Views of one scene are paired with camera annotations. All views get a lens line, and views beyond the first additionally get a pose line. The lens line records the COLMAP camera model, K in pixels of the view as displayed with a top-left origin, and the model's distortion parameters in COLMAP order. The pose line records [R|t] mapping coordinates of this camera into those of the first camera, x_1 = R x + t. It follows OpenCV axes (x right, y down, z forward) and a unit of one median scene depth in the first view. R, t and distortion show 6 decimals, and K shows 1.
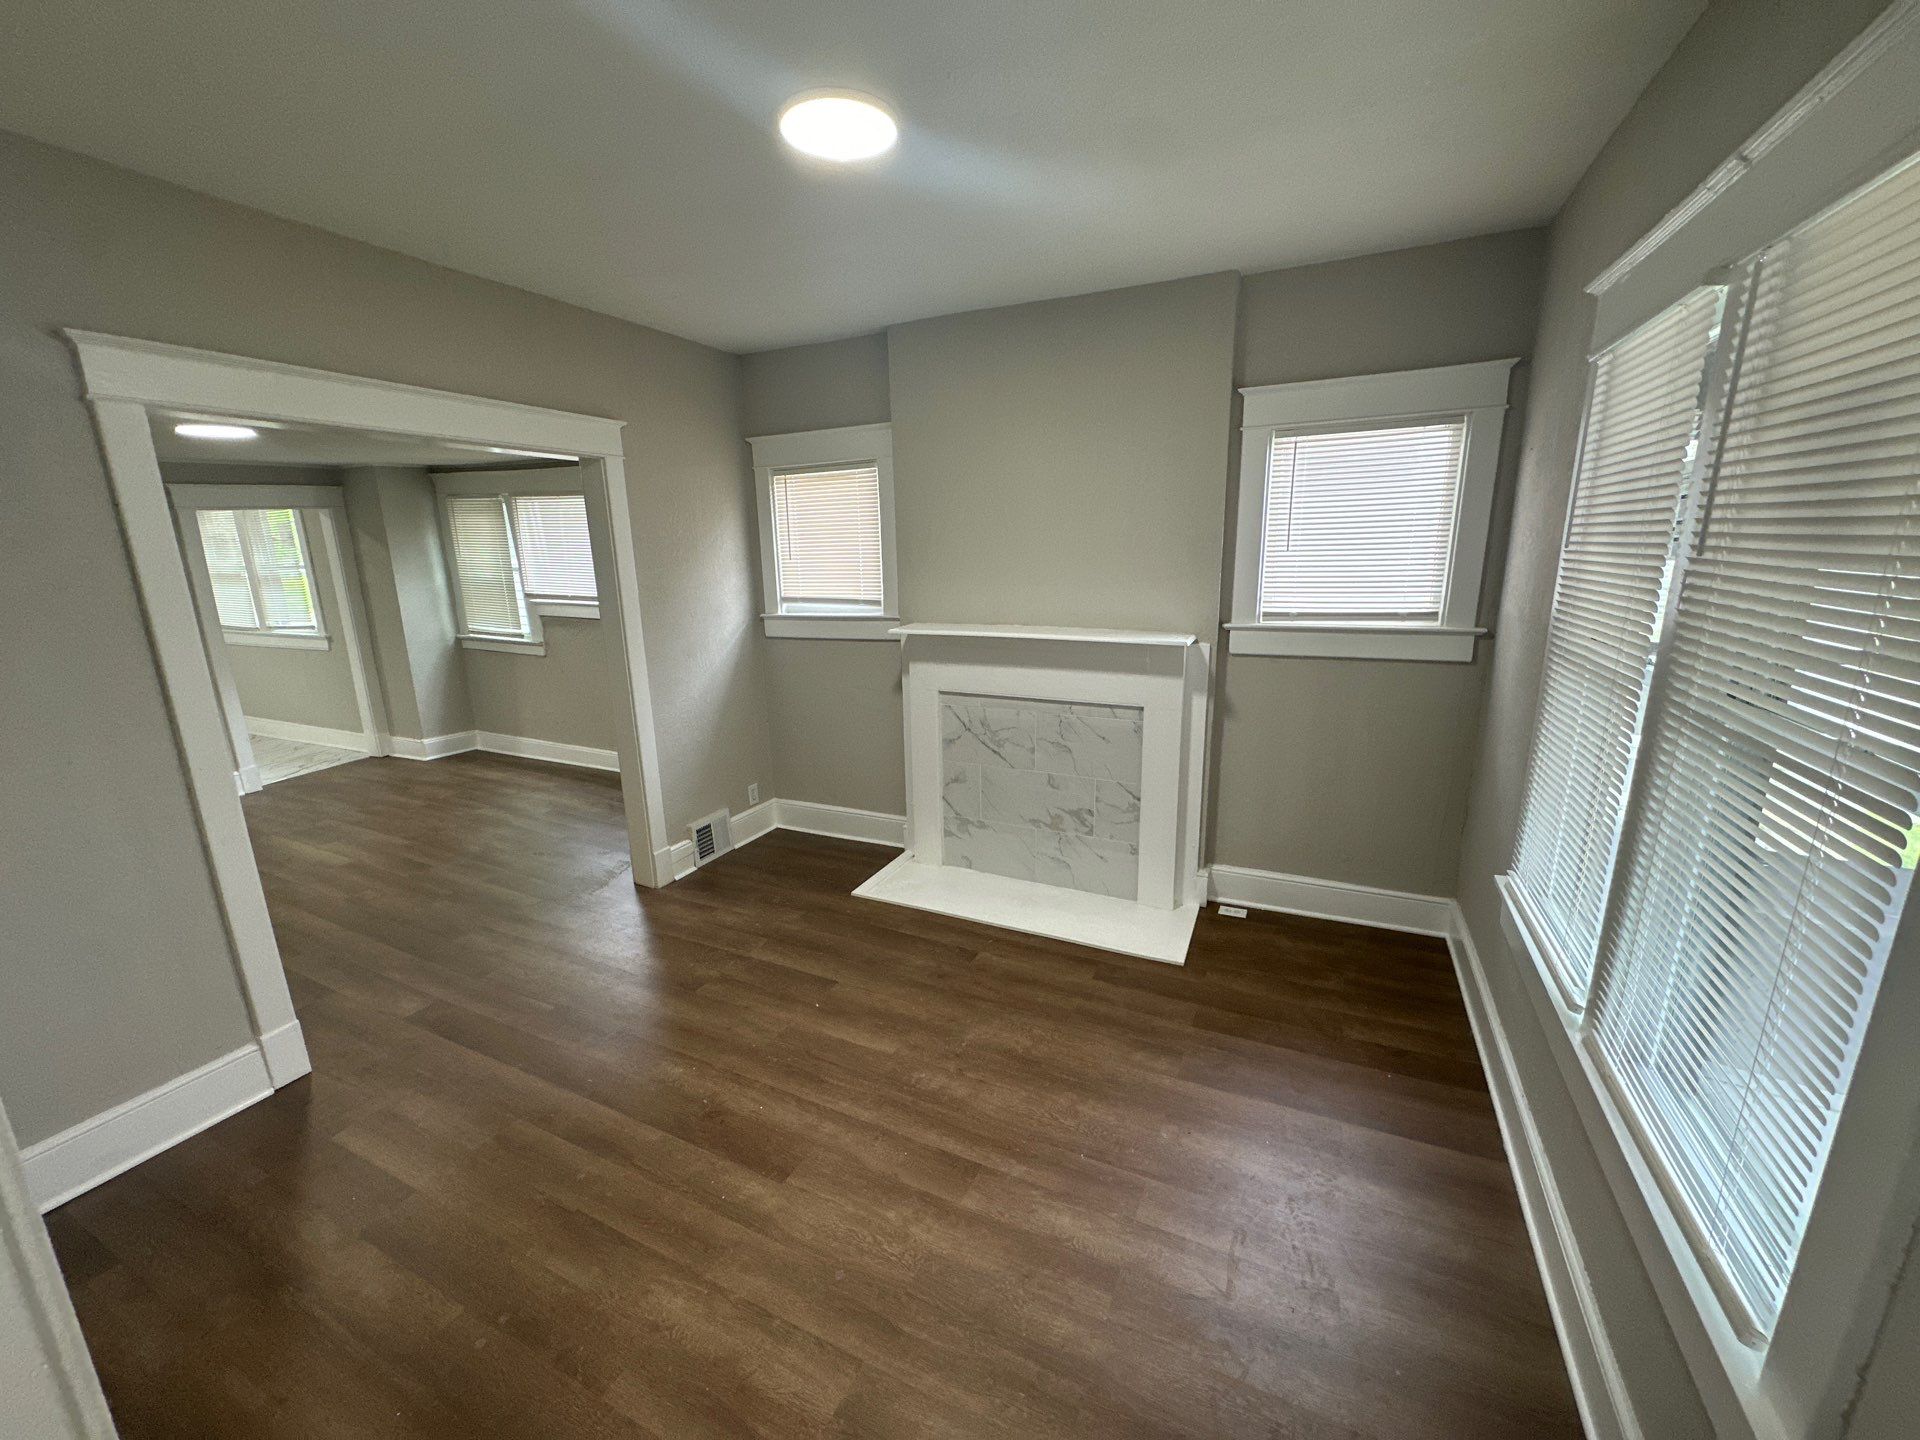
lens RADIAL K [[760.2, 0, 954.8], [0, 760.2, 718.5], [0, 0, 1]] dist [-0.004069, -0.000191]
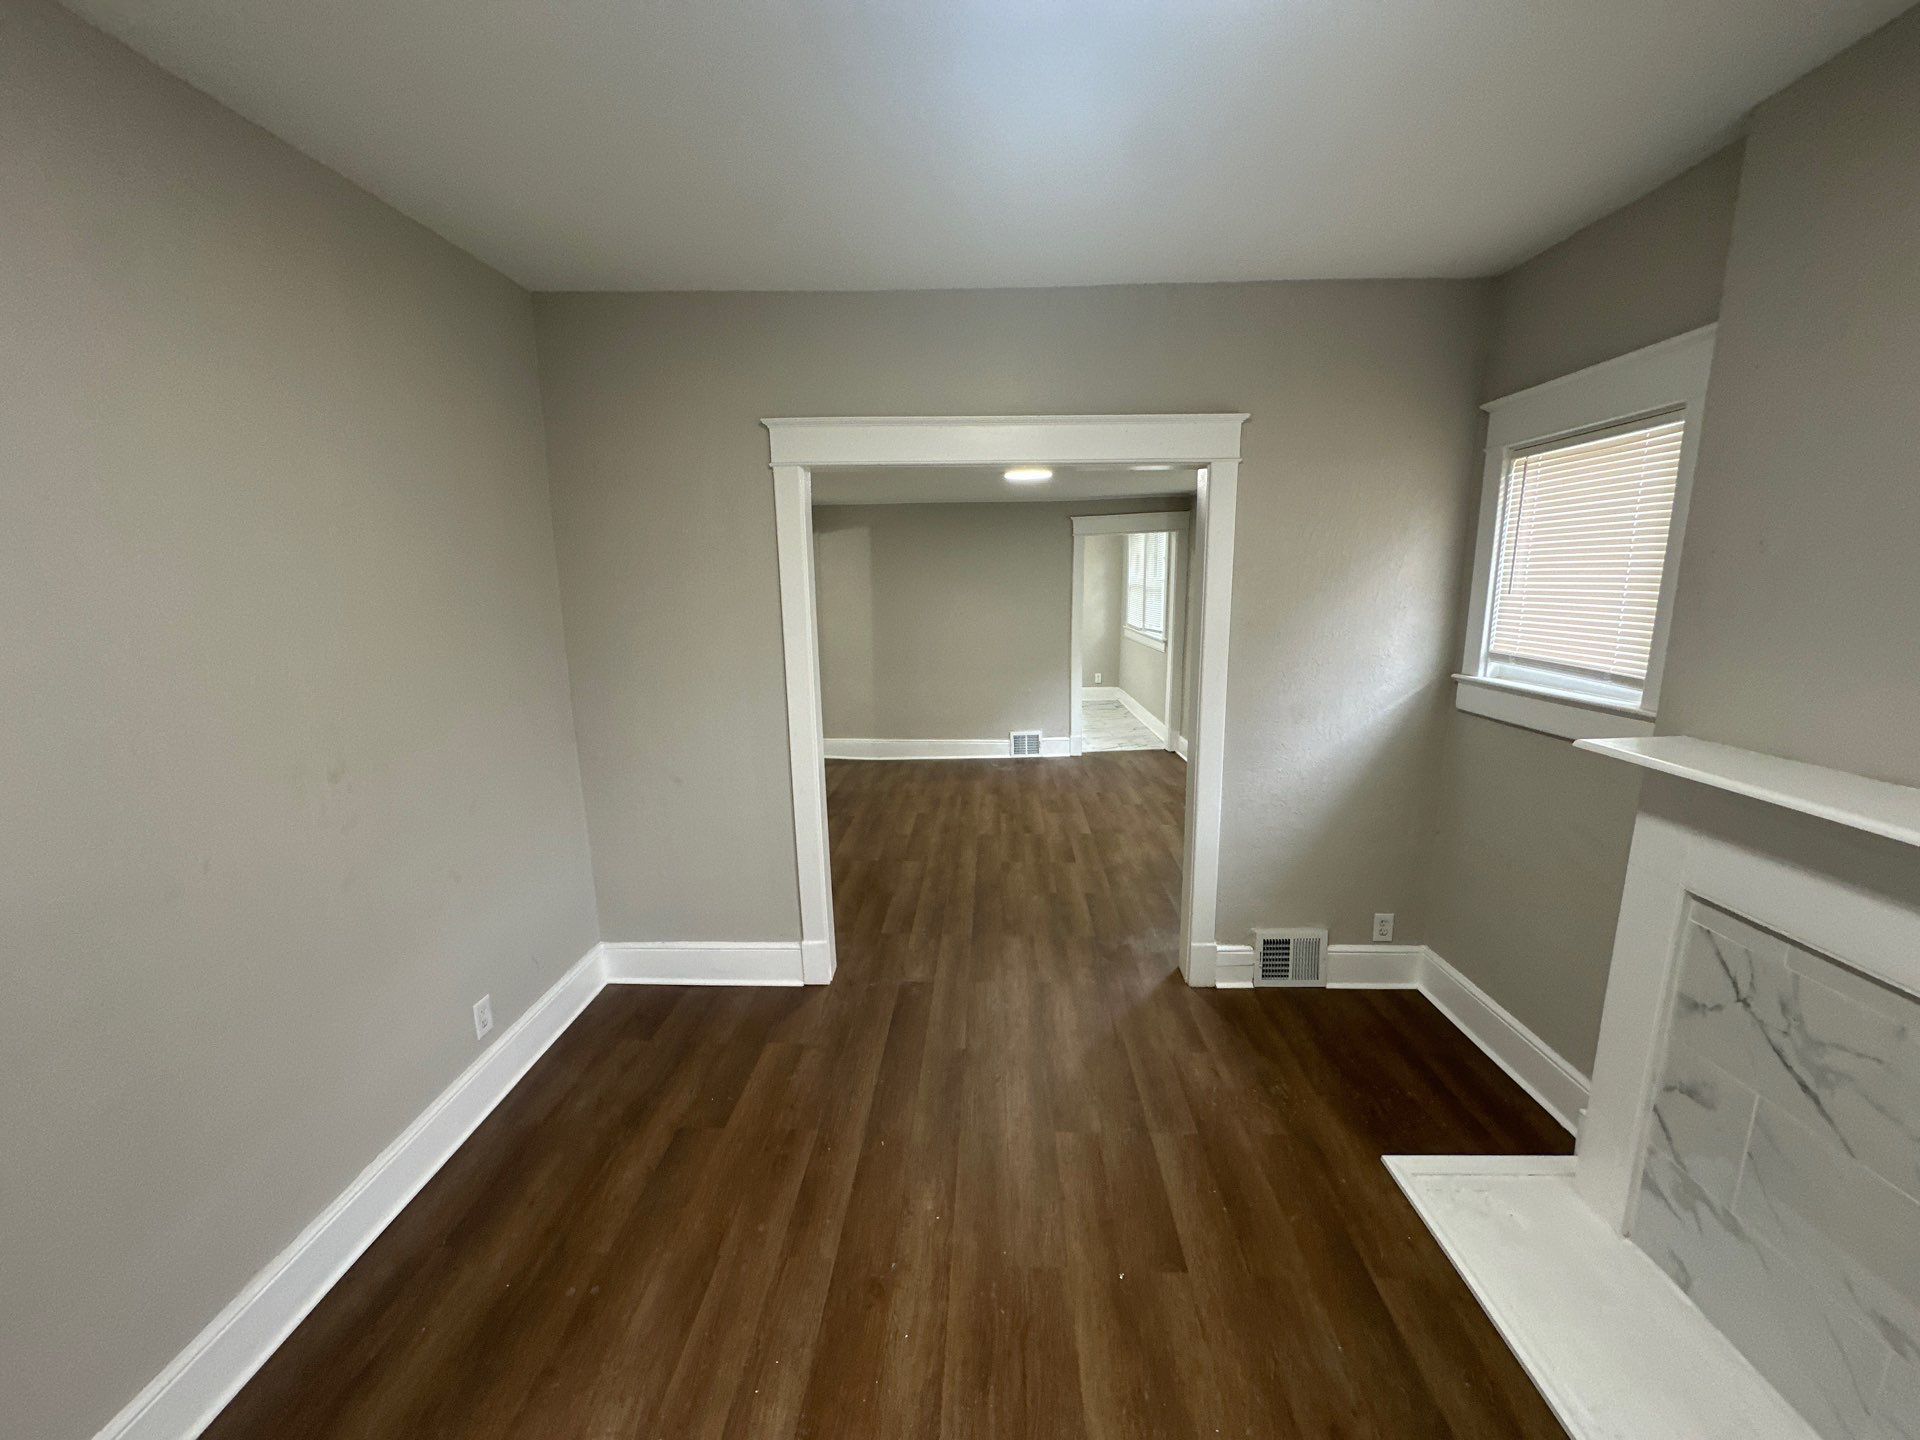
lens RADIAL K [[760.2, 0, 966.0], [0, 760.2, 714.4], [0, 0, 1]] dist [-0.004069, -0.000191]
pose [[0.406419, 0.183587, -0.895053, 0.191327], [-0.204080, 0.973097, 0.106927, -0.099591], [0.890604, 0.139205, 0.432952, 0.393517]]
